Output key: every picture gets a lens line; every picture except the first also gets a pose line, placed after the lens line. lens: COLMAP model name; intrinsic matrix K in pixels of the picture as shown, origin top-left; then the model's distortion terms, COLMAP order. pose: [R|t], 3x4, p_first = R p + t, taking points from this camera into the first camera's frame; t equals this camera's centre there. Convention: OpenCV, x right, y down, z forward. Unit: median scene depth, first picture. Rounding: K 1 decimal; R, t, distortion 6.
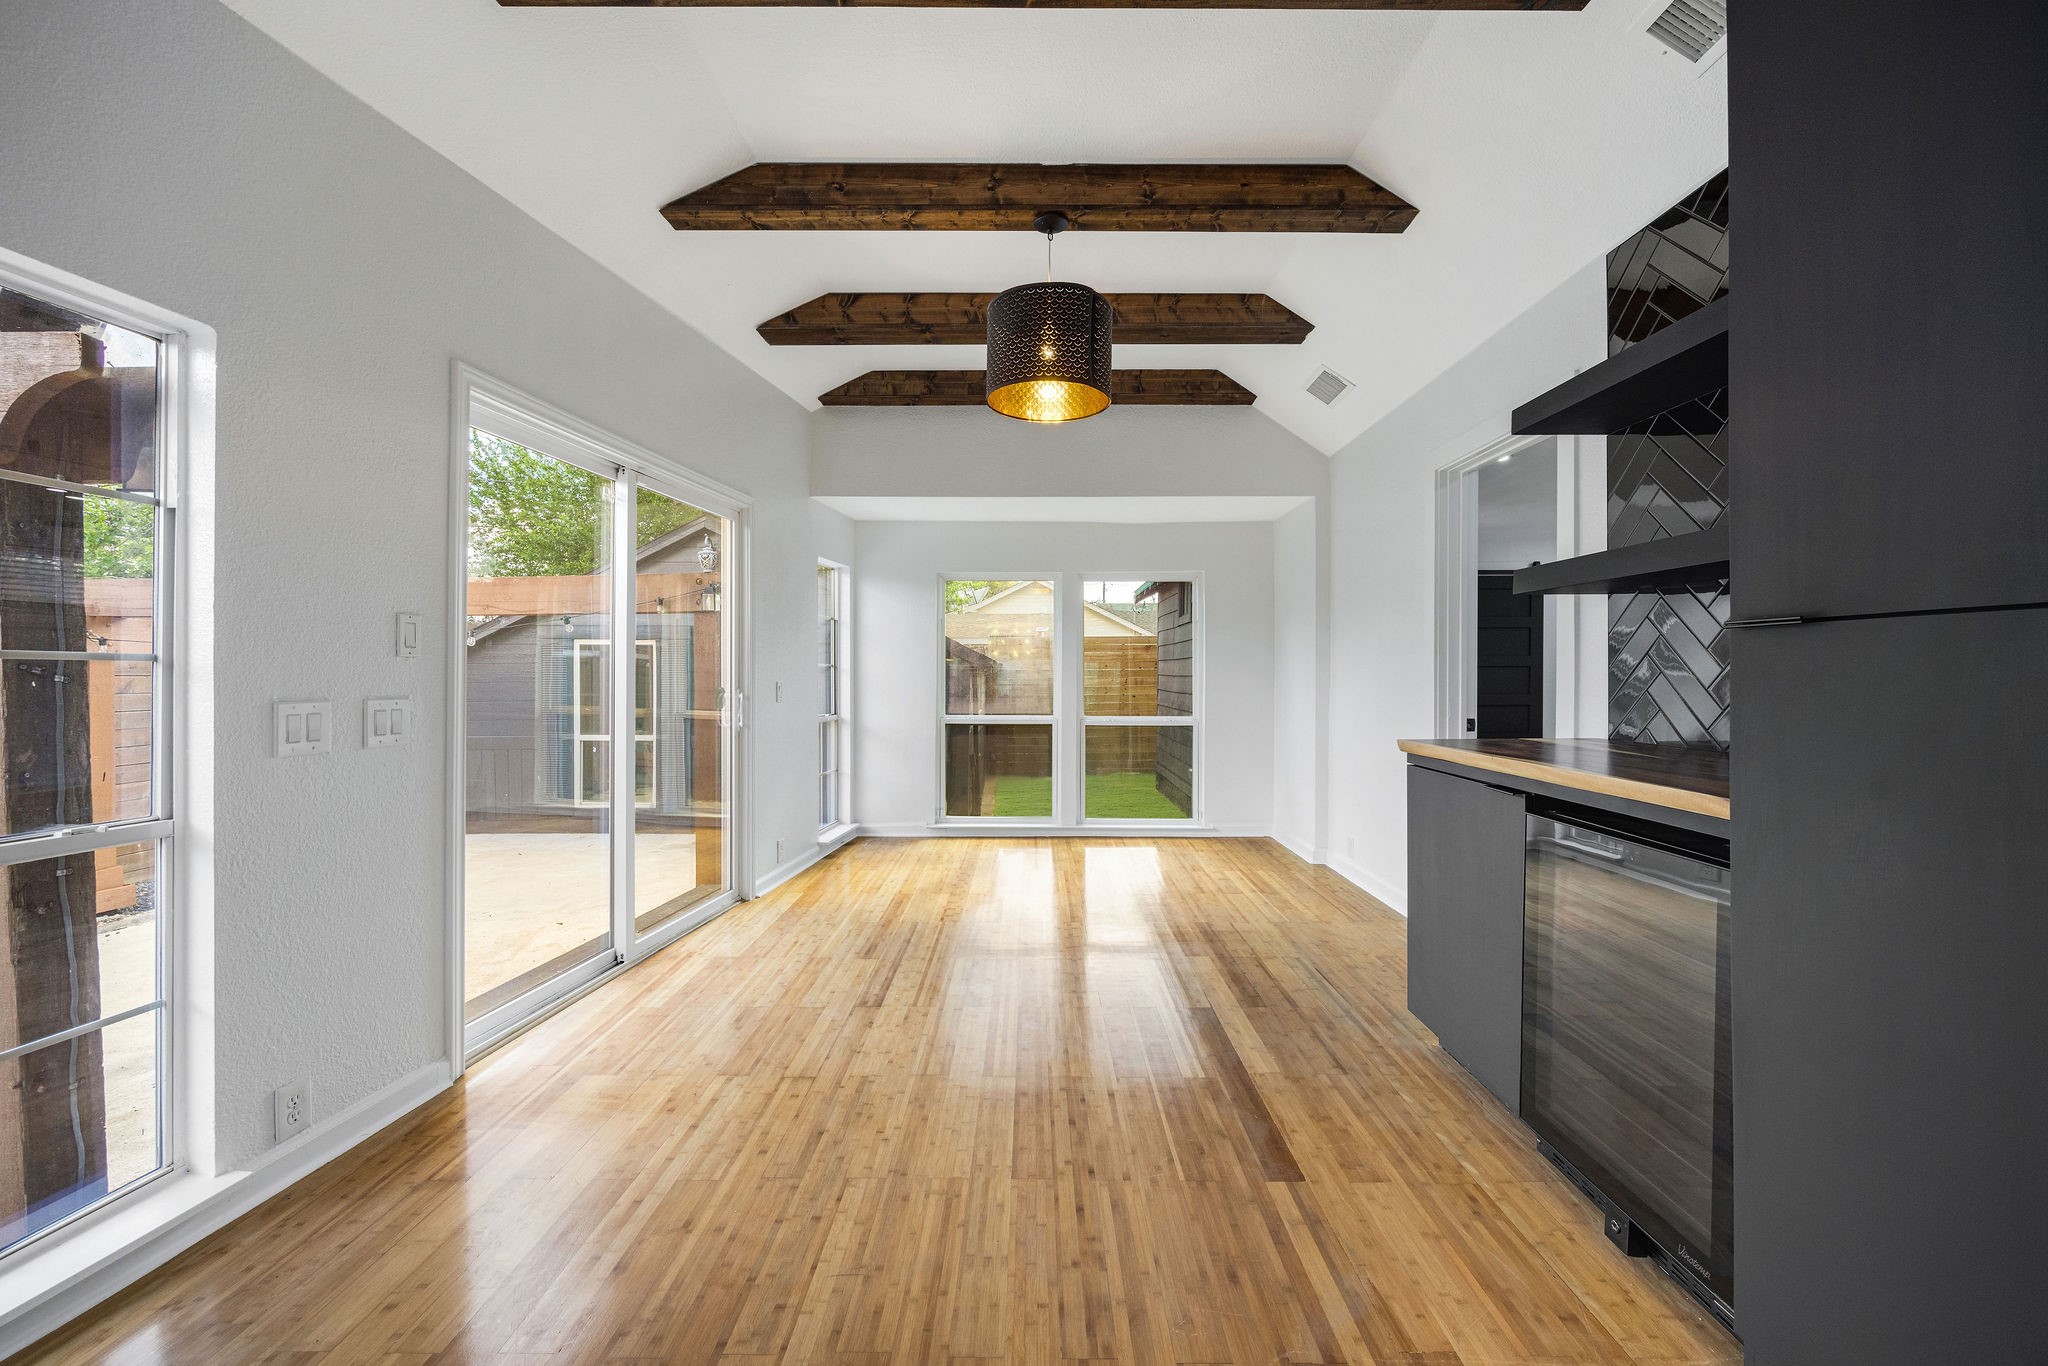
lens RADIAL K [[800.0, 0, 1027.6], [0, 800.0, 679.2], [0, 0, 1]] dist [-0.002043, 0.000129]
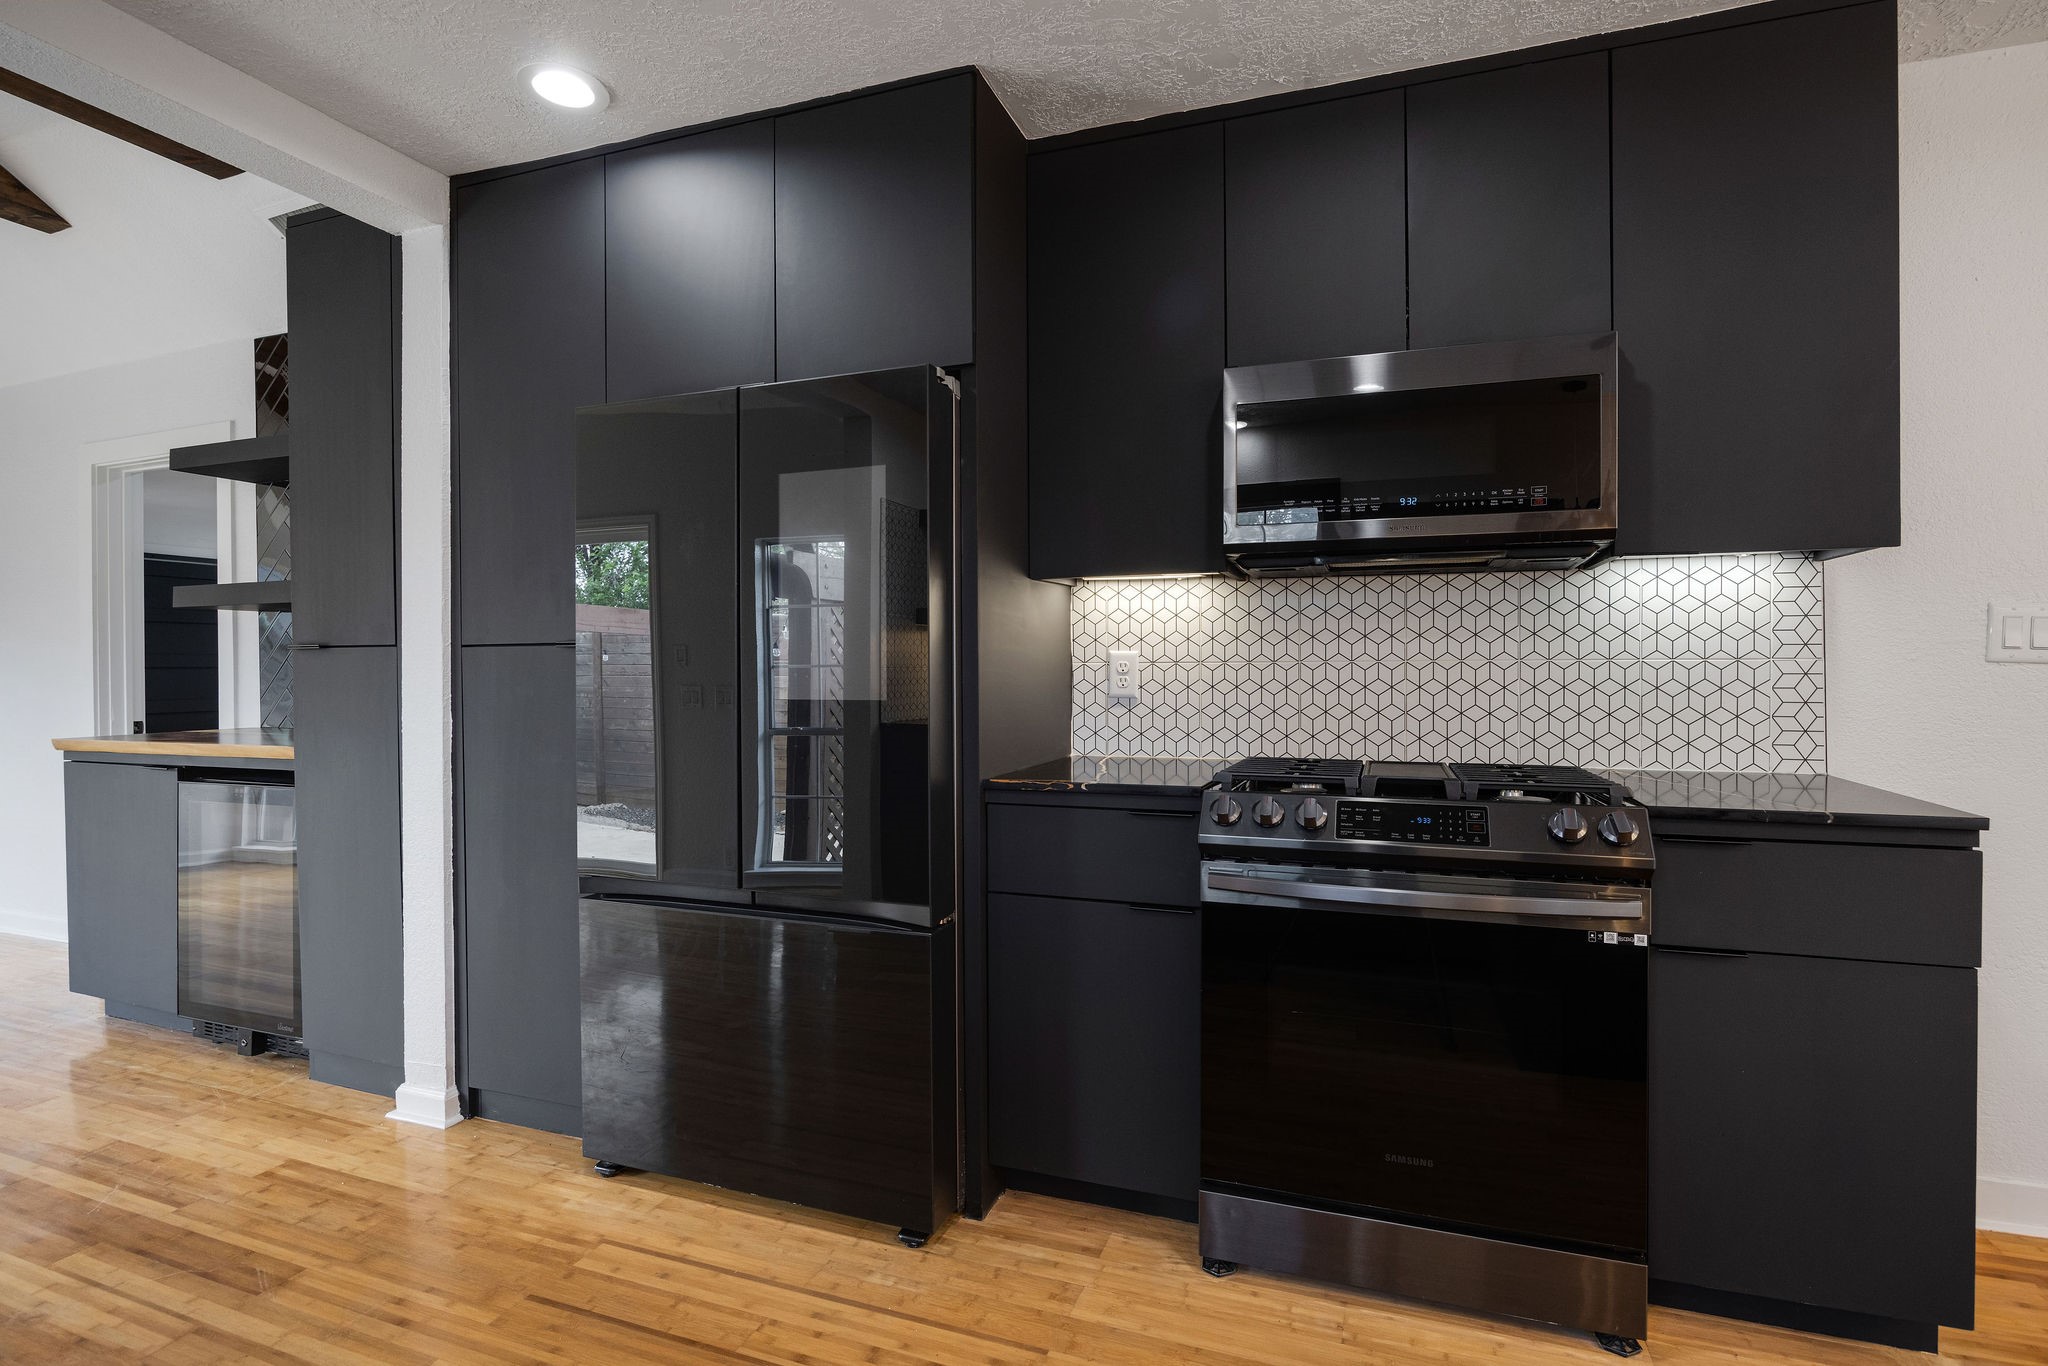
lens RADIAL K [[1007.2, 0, 1024.0], [0, 1007.2, 683.0], [0, 0, 1]] dist [-0.005331, -0.001613]
pose [[0.345872, -0.013242, 0.938188, -0.350096], [0.004135, 0.999912, 0.012589, -0.008972], [-0.938272, -0.000475, 0.345897, -0.694972]]
